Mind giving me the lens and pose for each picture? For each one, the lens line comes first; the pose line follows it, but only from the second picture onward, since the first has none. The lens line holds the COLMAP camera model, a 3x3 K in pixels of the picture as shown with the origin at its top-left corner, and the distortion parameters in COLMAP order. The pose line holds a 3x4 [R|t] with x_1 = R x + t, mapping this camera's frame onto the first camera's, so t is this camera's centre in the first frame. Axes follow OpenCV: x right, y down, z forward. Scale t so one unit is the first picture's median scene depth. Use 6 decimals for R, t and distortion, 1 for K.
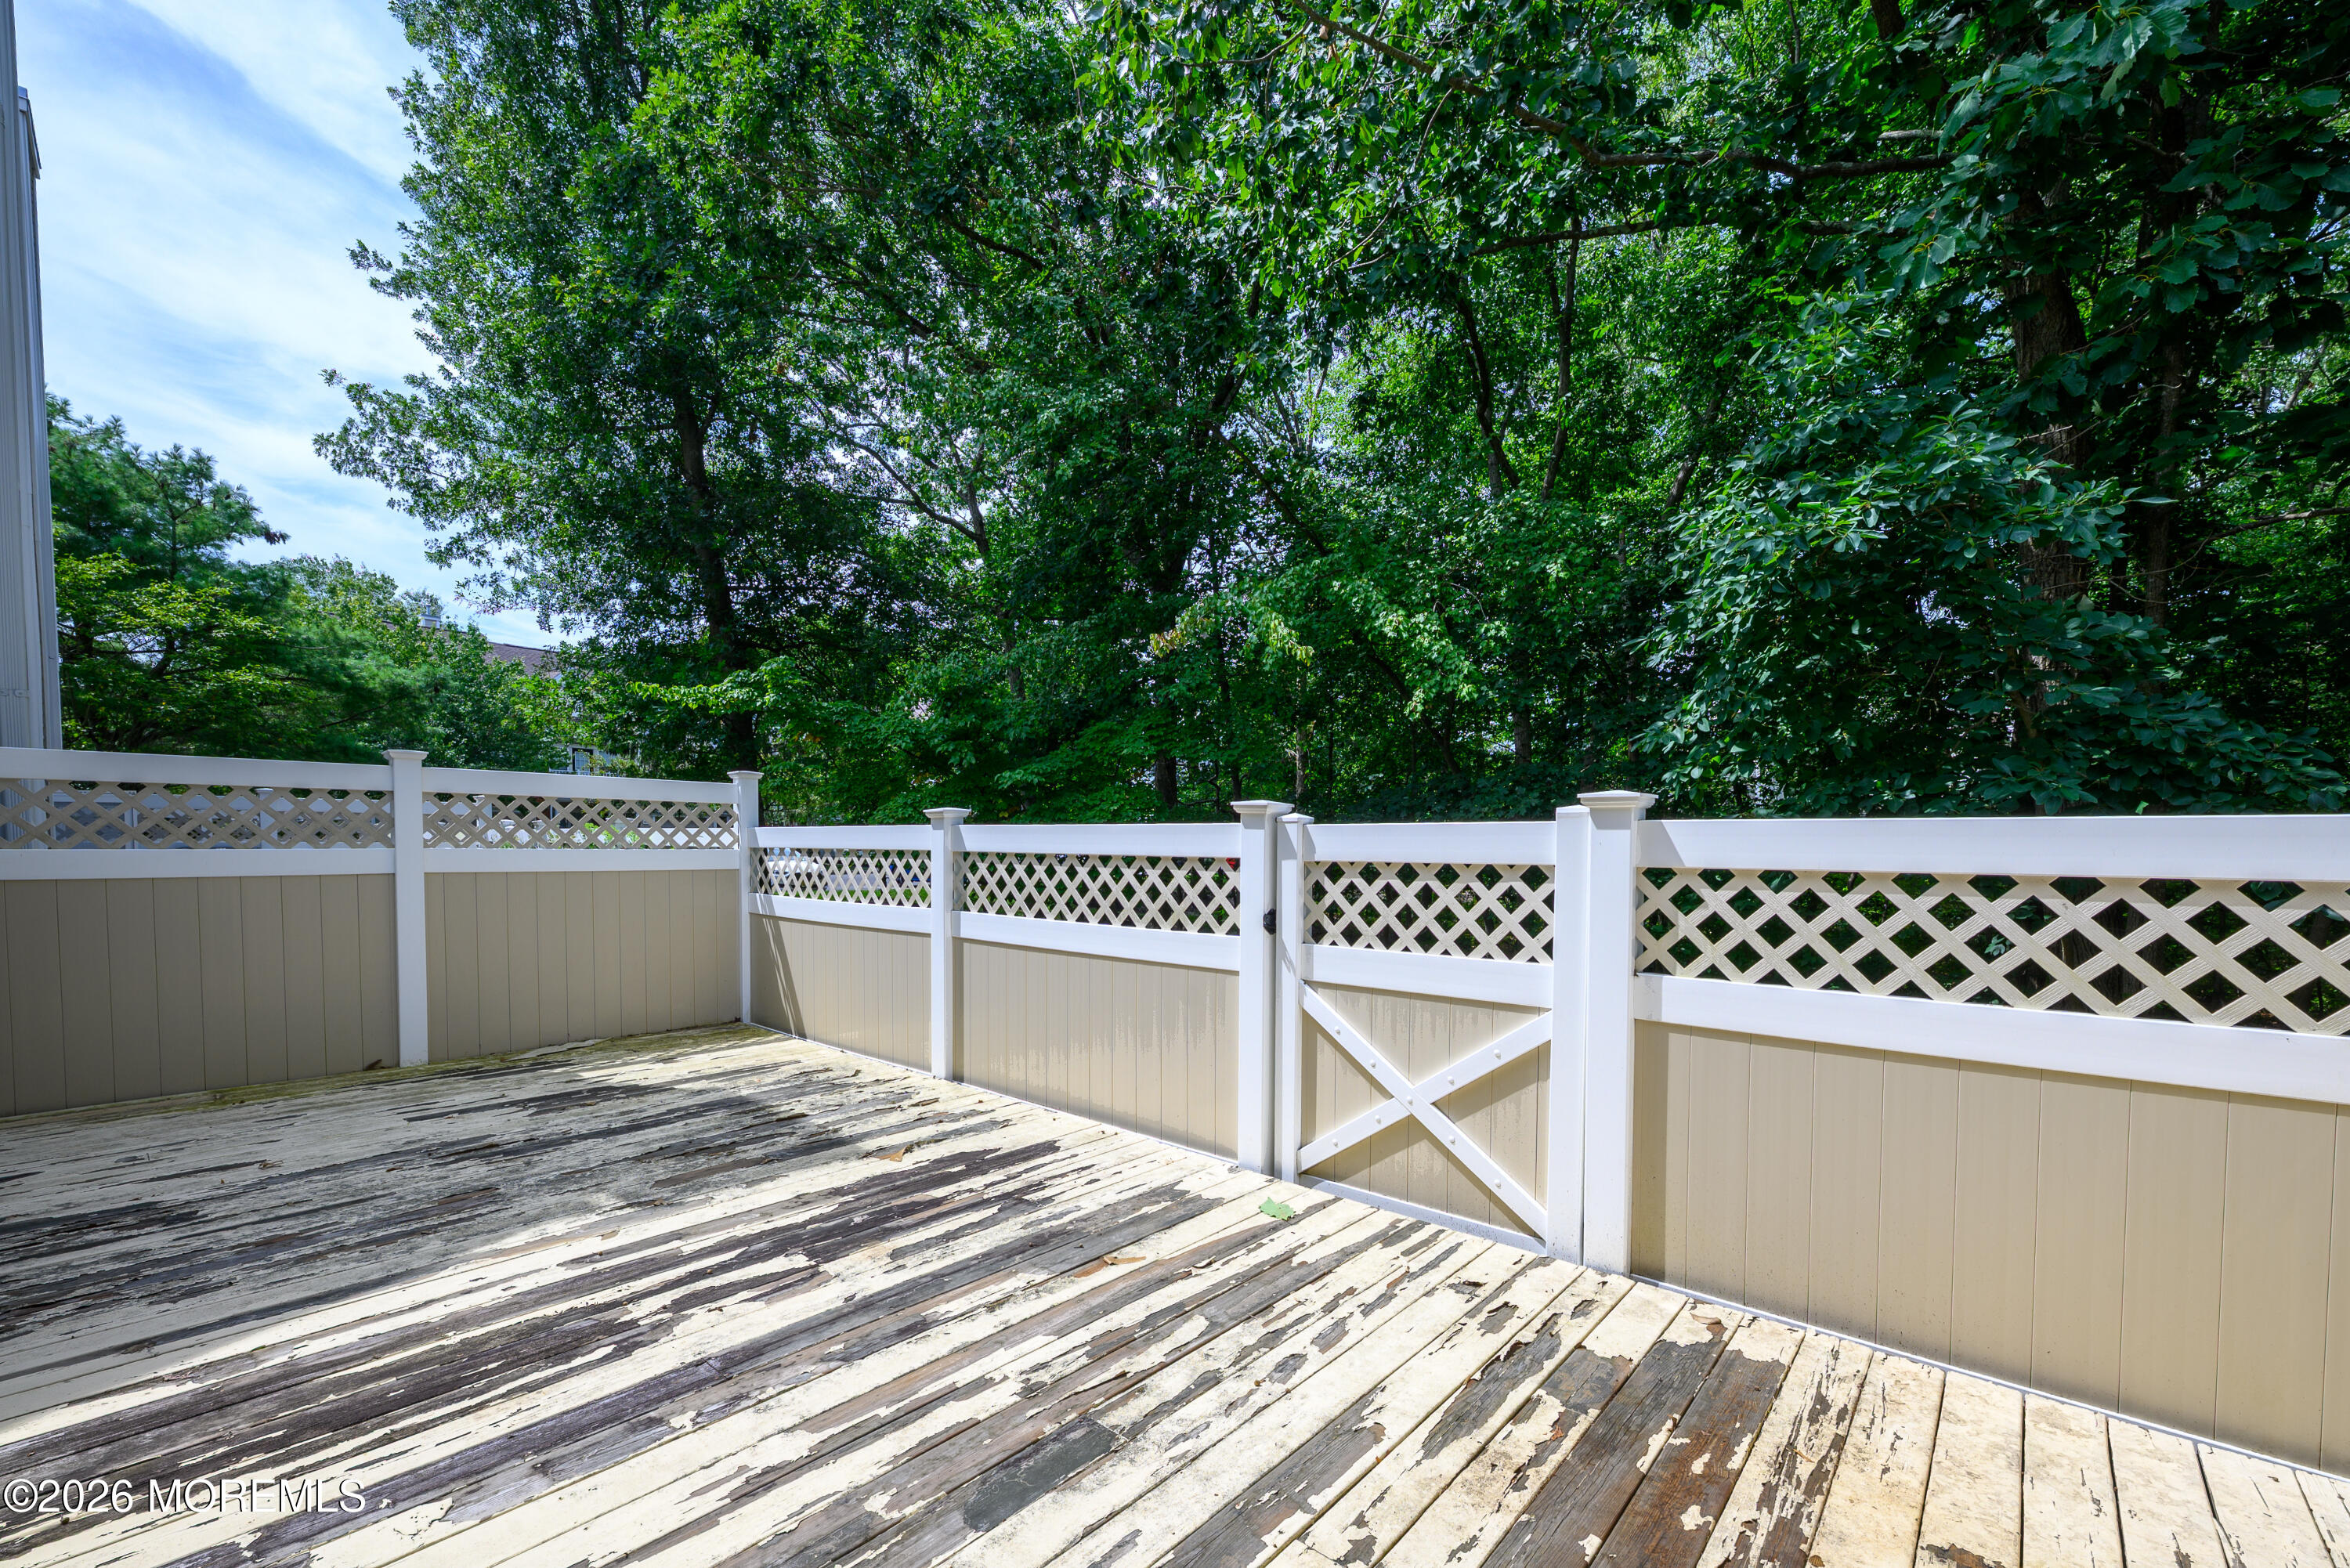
lens RADIAL K [[966.5, 0, 1169.1], [0, 966.5, 860.6], [0, 0, 1]] dist [-0.002359, -0.000177]
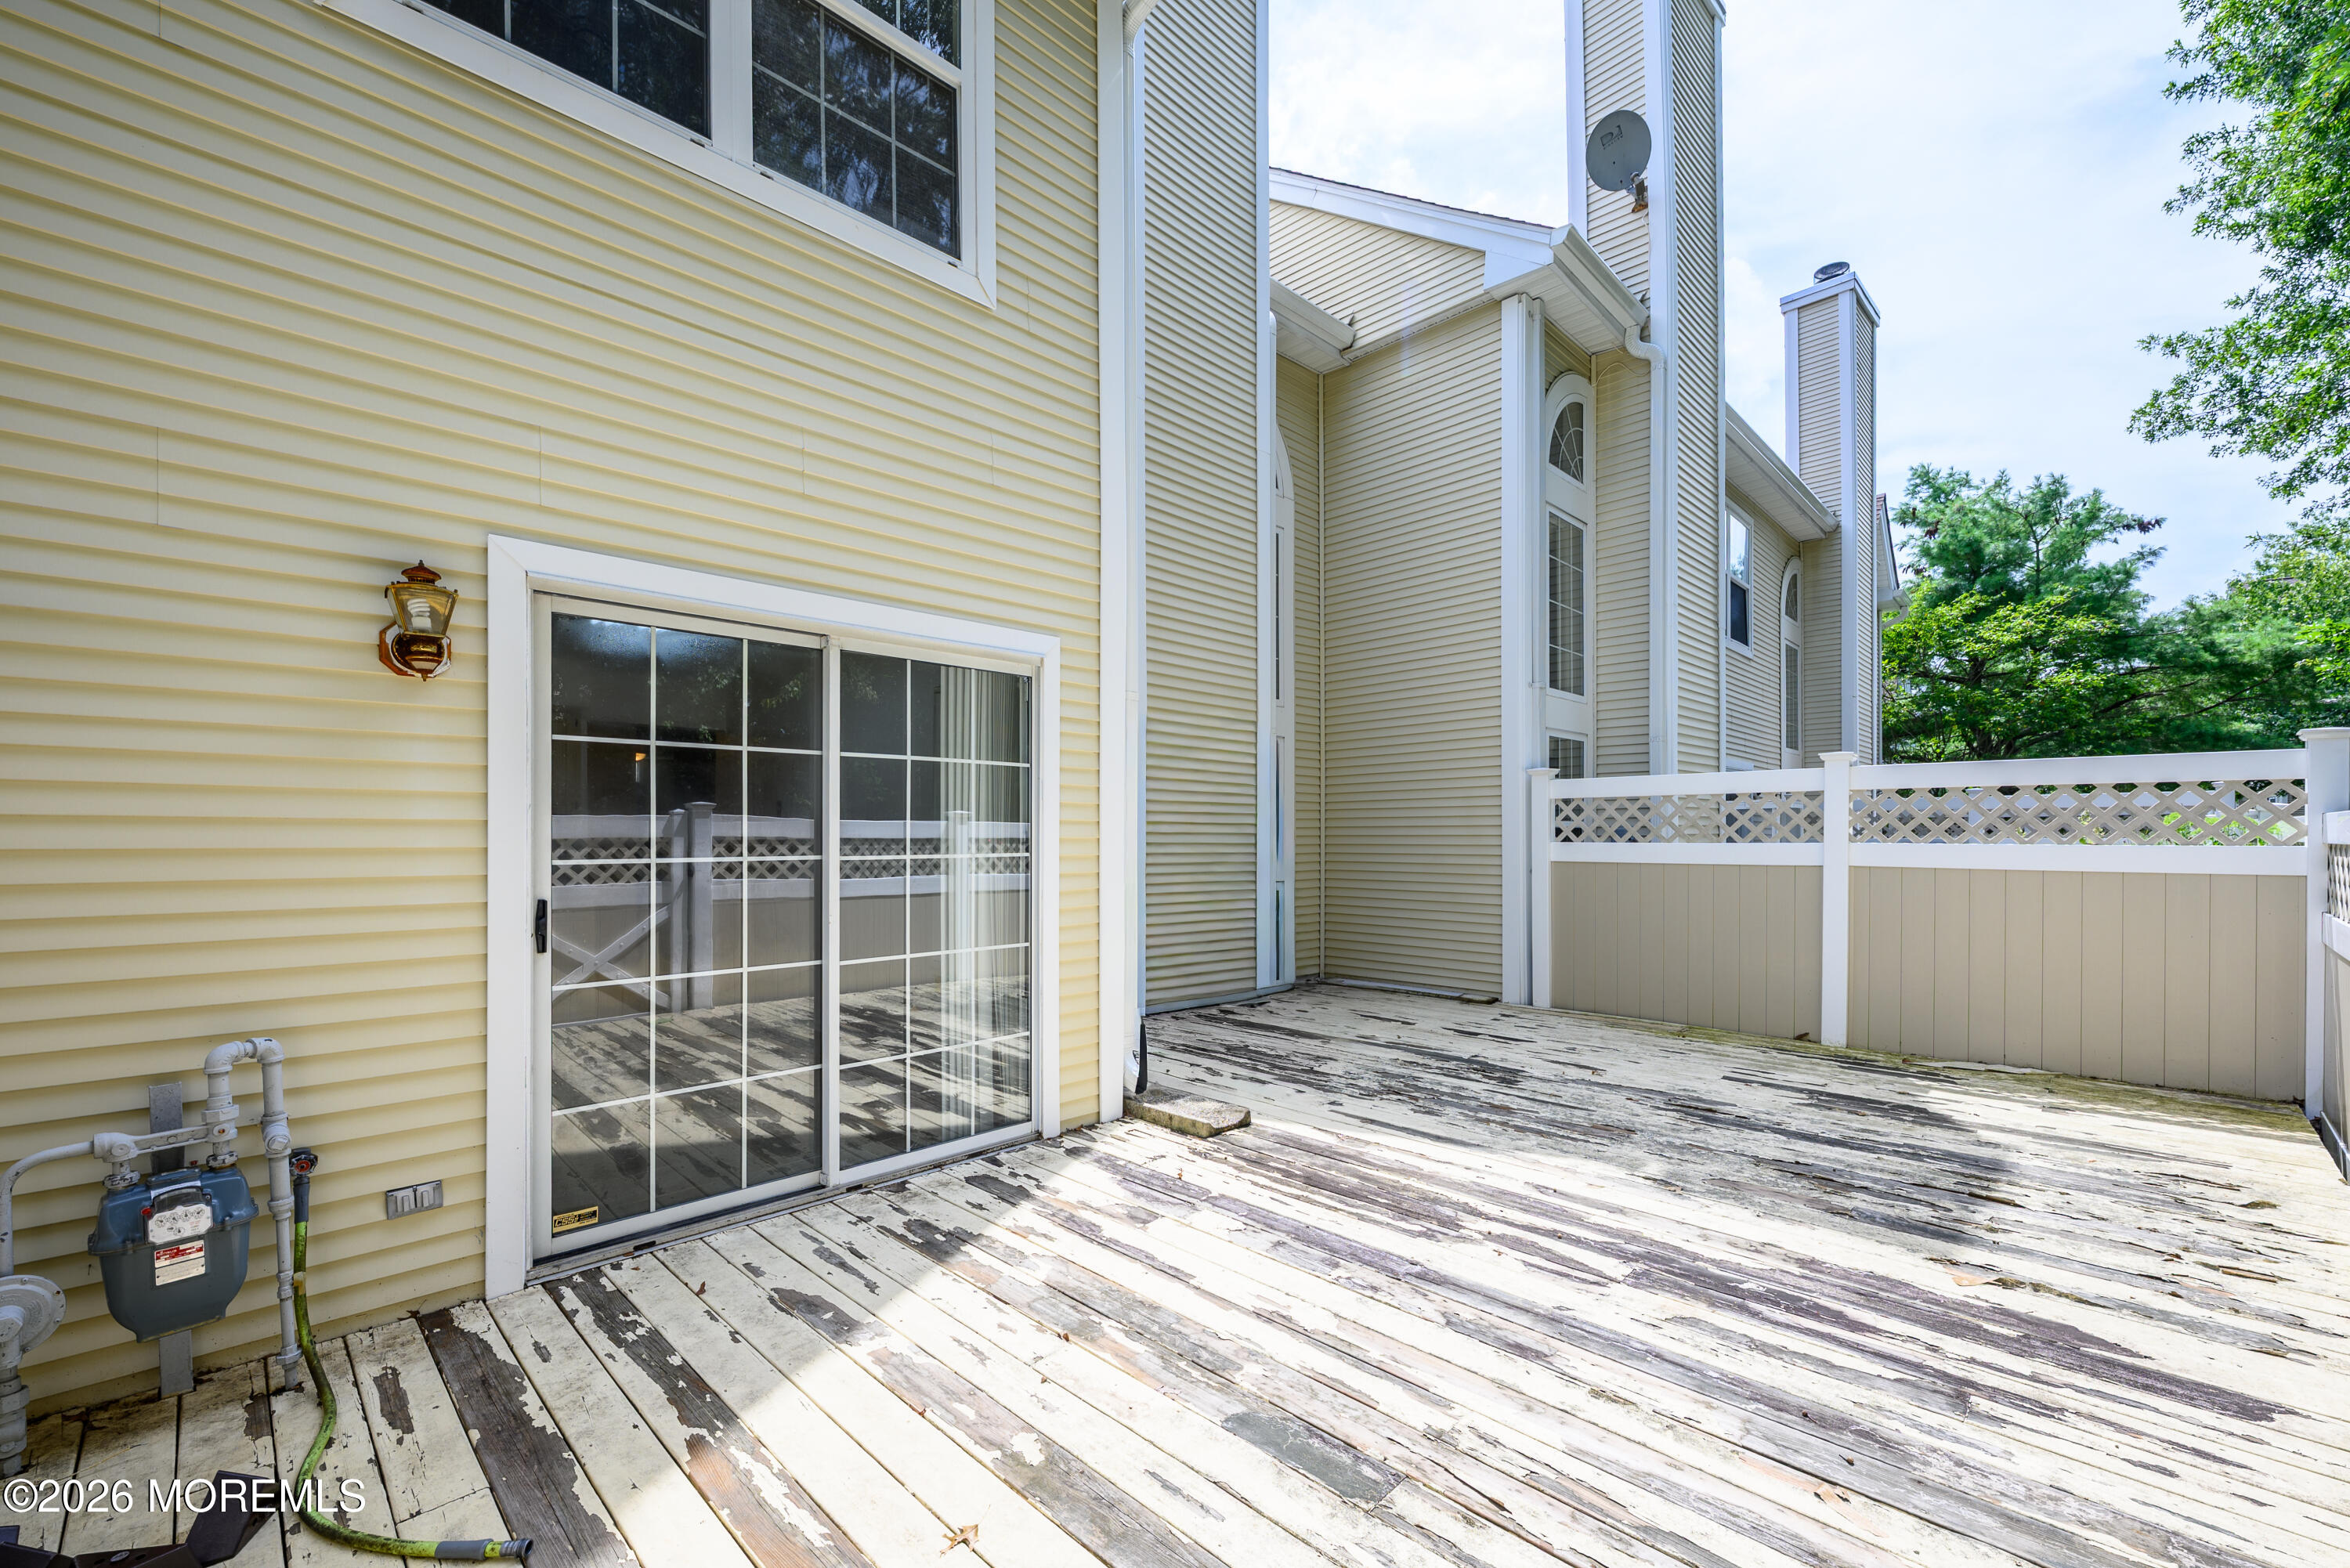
lens RADIAL K [[949.0, 0, 1179.0], [0, 949.0, 818.8], [0, 0, 1]] dist [-0.000997, 0.000061]
pose [[-0.040231, -0.023864, -0.998905, 0.429869], [-0.017065, 0.999585, -0.023192, -0.004387], [0.999045, 0.016113, -0.040621, 0.434157]]
